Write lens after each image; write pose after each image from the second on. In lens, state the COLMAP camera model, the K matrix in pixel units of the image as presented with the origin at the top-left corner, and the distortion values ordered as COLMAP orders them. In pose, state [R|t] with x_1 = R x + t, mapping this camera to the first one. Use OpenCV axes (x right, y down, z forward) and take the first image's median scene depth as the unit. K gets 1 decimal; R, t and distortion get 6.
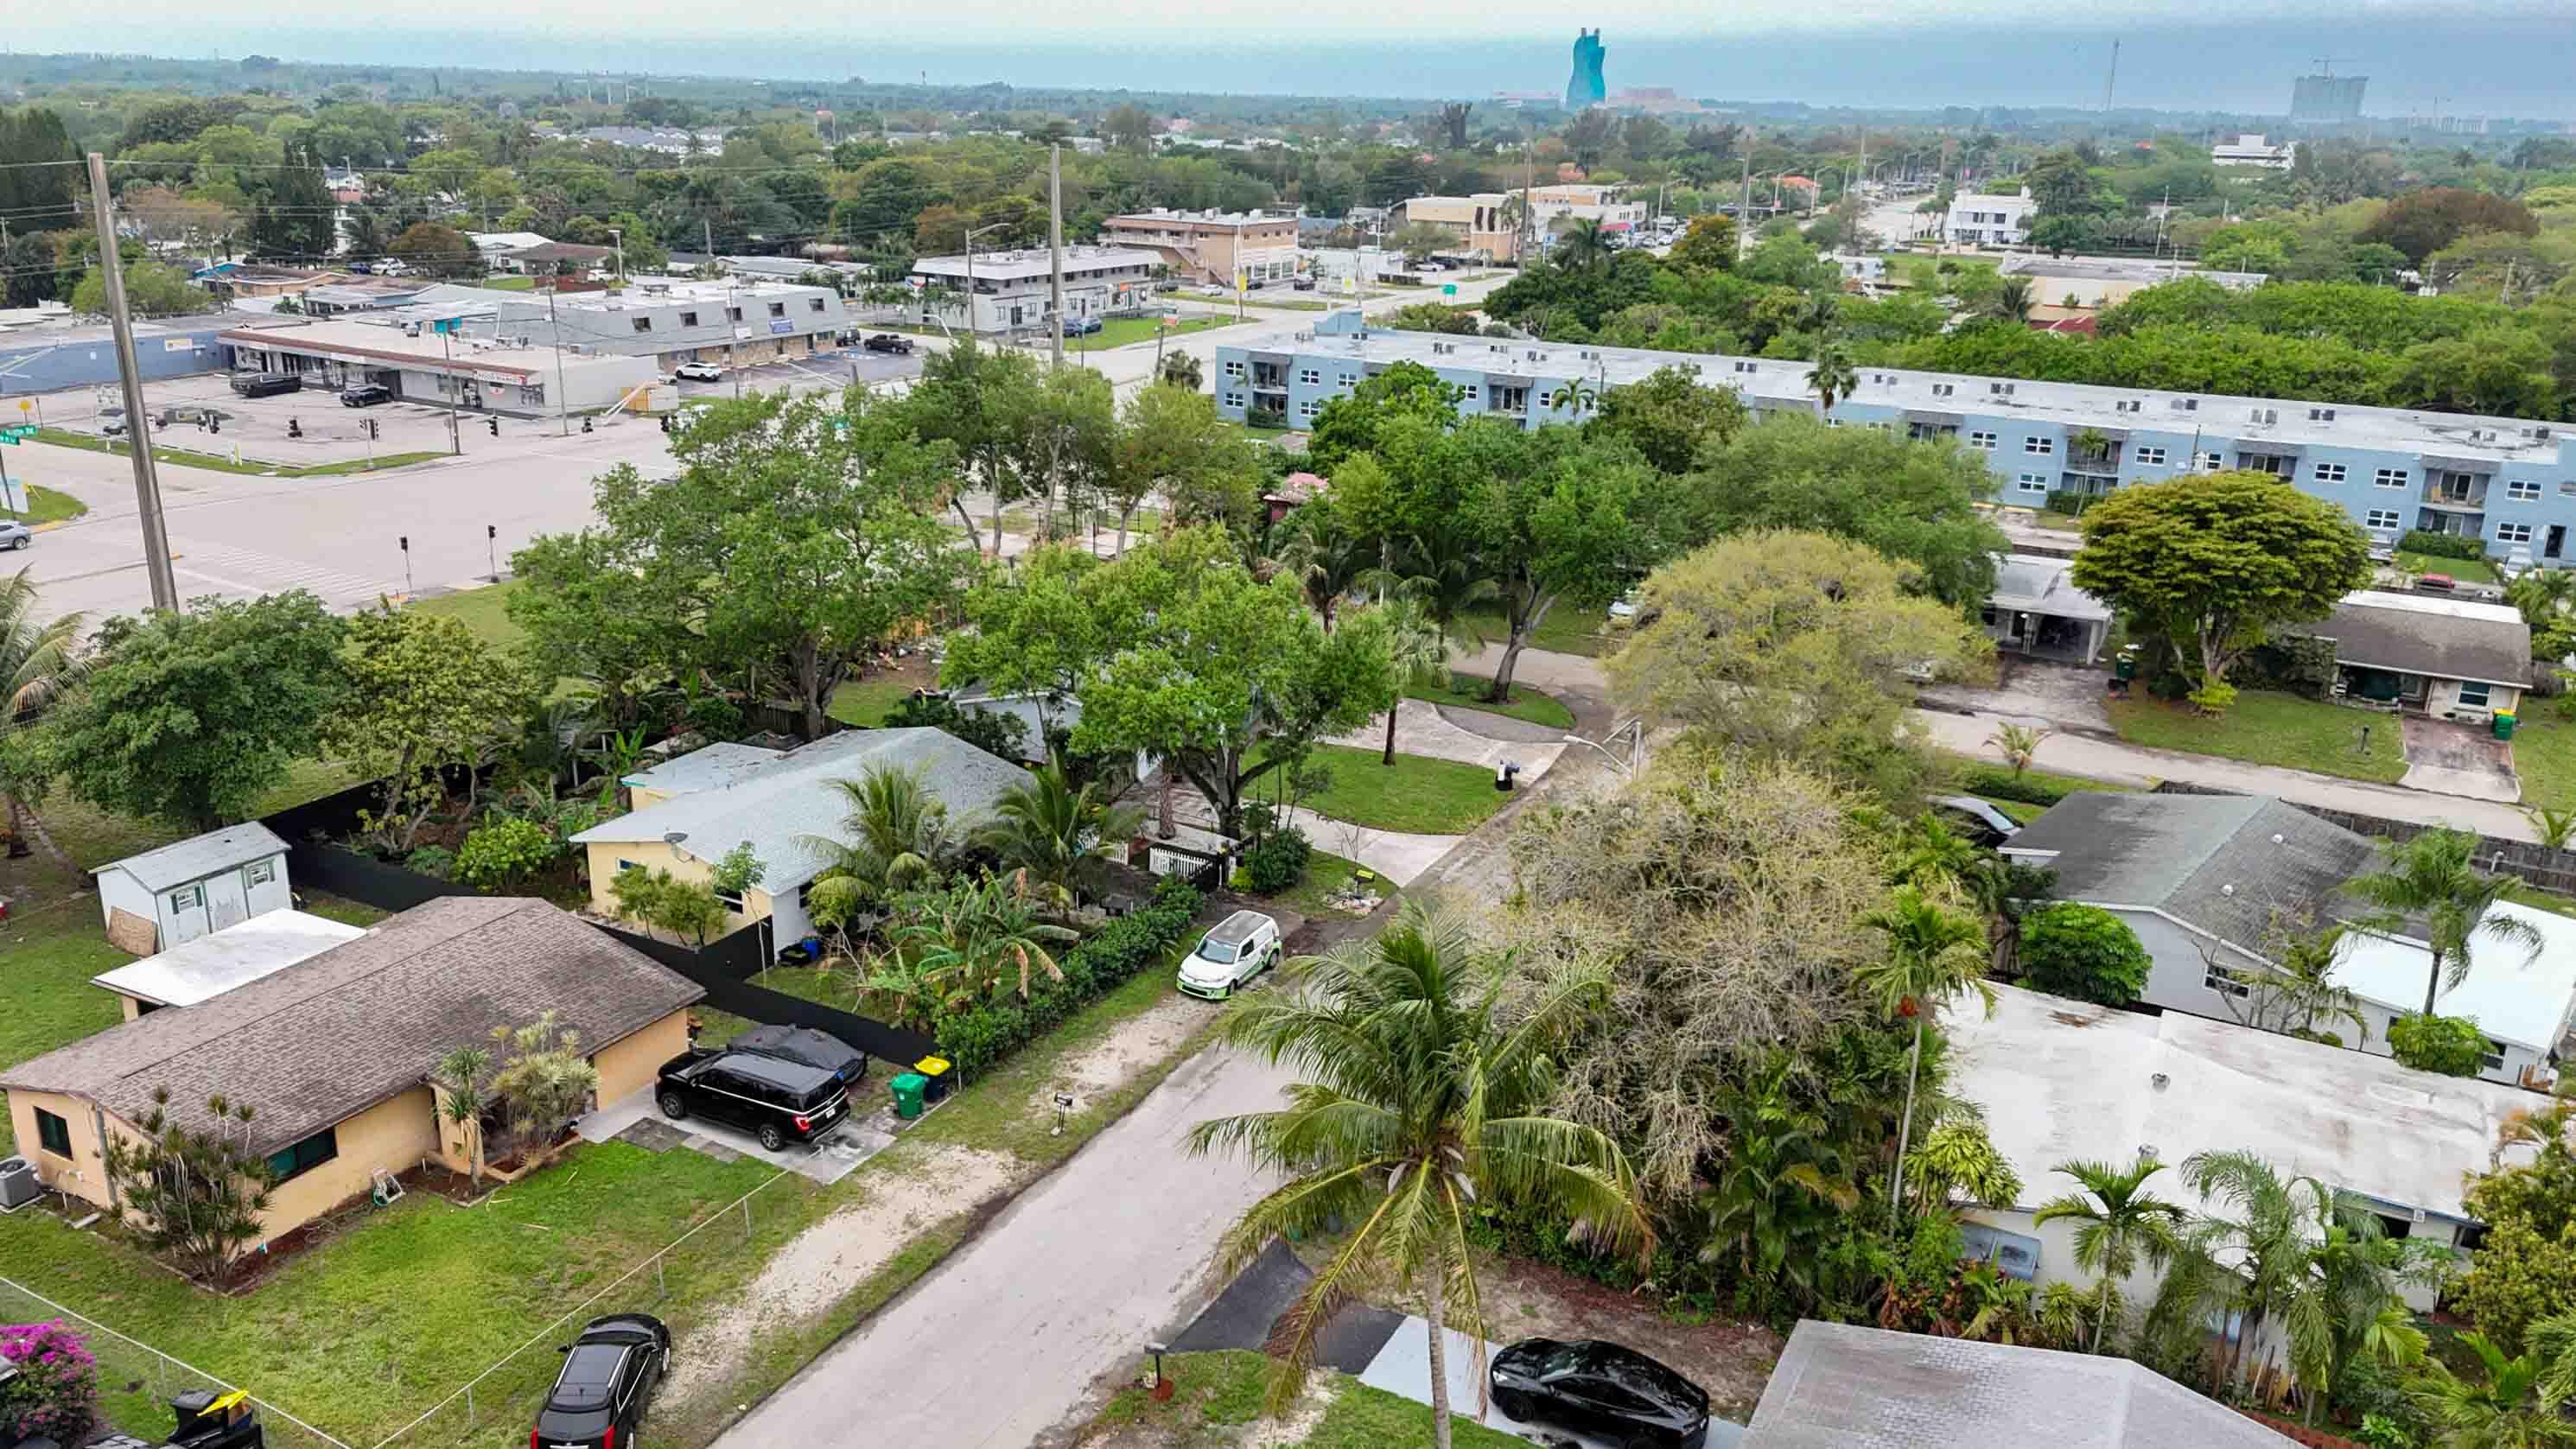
lens RADIAL K [[1901.5, 0, 1288.0], [0, 1901.5, 724.5], [0, 0, 1]] dist [0.055440, -0.066352]
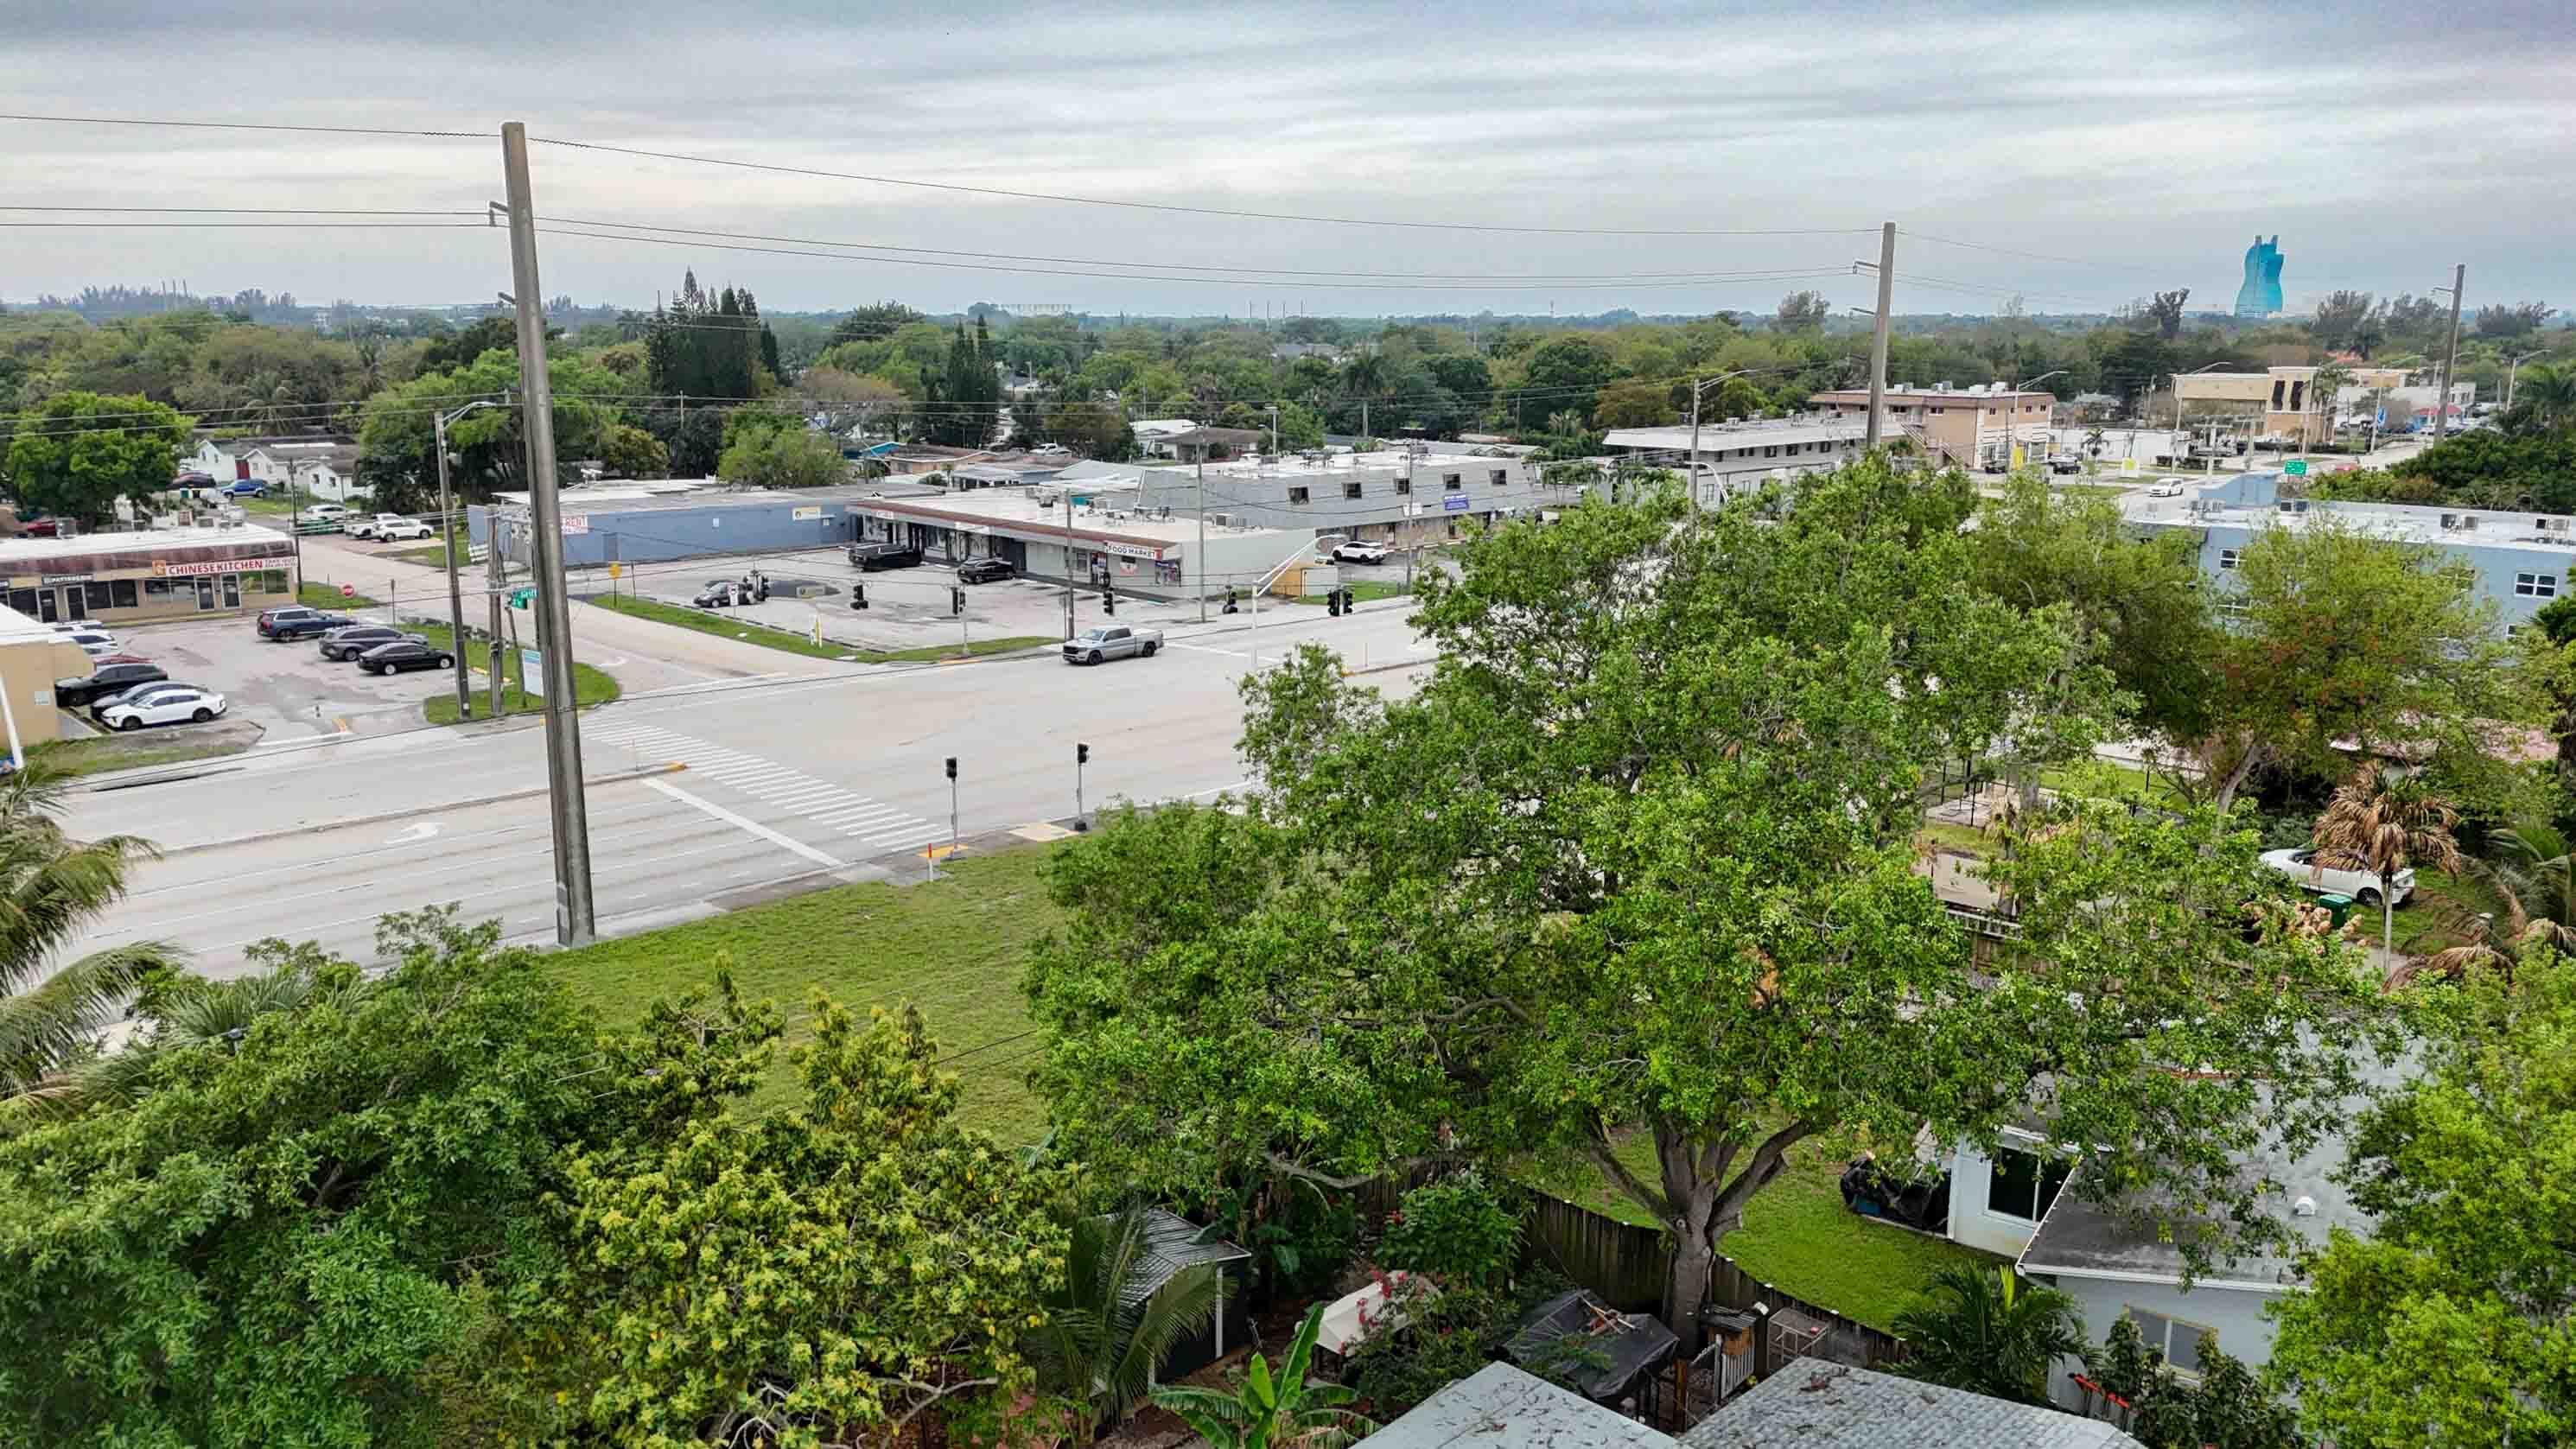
lens RADIAL K [[1883.6, 0, 1288.4], [0, 1883.6, 720.4], [0, 0, 1]] dist [0.071917, -0.059044]
pose [[0.951226, 0.042064, -0.305613, -0.087114], [-0.075692, 0.992202, -0.099026, -0.030466], [0.299064, 0.117328, 0.946992, 0.234359]]
